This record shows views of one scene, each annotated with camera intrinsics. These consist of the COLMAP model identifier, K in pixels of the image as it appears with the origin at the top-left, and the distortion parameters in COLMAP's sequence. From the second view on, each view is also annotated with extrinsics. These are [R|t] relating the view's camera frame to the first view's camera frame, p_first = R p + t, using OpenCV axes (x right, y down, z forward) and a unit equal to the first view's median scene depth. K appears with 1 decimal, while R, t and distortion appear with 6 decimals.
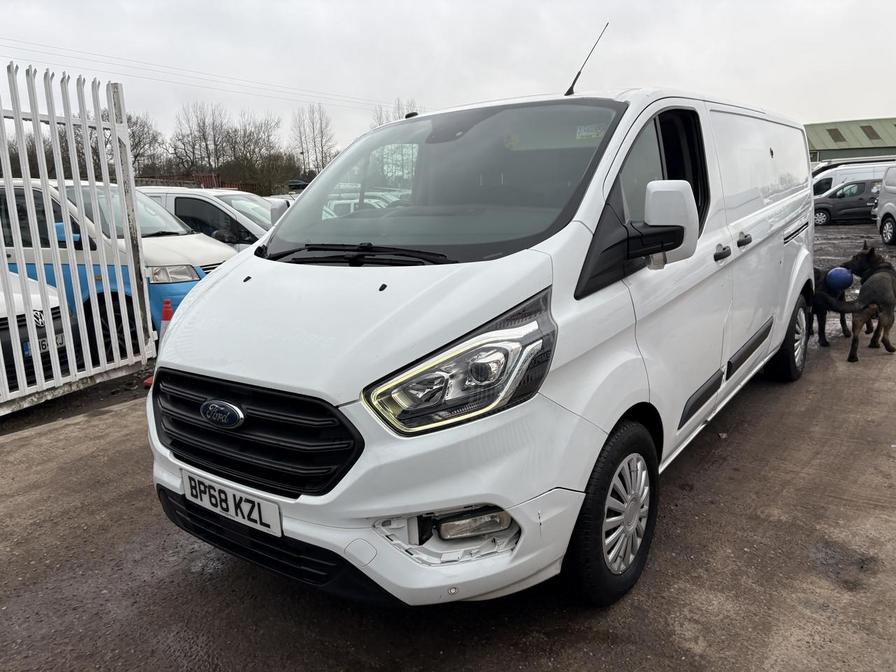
lens RADIAL K [[696.0, 0, 448.0], [0, 696.0, 336.0], [0, 0, 1]] dist [0.006529, -0.002160]
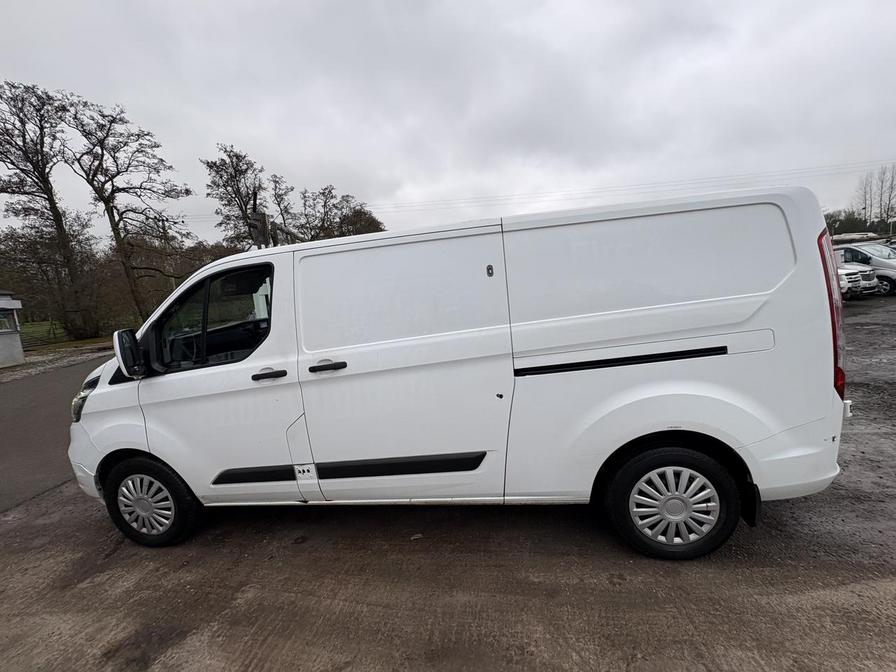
lens RADIAL K [[360.3, 0, 448.0], [0, 360.3, 336.0], [0, 0, 1]] dist [-0.001437, -0.000292]
pose [[0.460573, 0.127143, -0.878469, 1.555623], [-0.105158, 0.990534, 0.088229, -0.396893], [0.881371, 0.051742, 0.469584, 1.365642]]
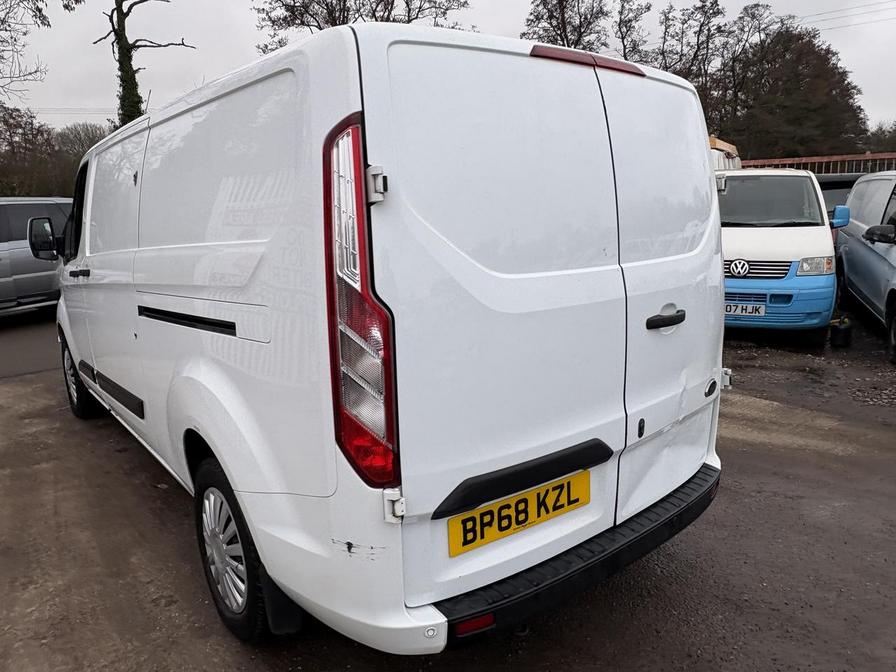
lens RADIAL K [[624.5, 0, 448.0], [0, 624.5, 336.0], [0, 0, 1]] dist [0.005869, -0.000677]
pose [[-0.271711, 0.243675, -0.931018, 1.841784], [-0.148147, 0.945292, 0.290647, -0.632971], [0.950908, 0.216900, -0.220747, 2.719425]]
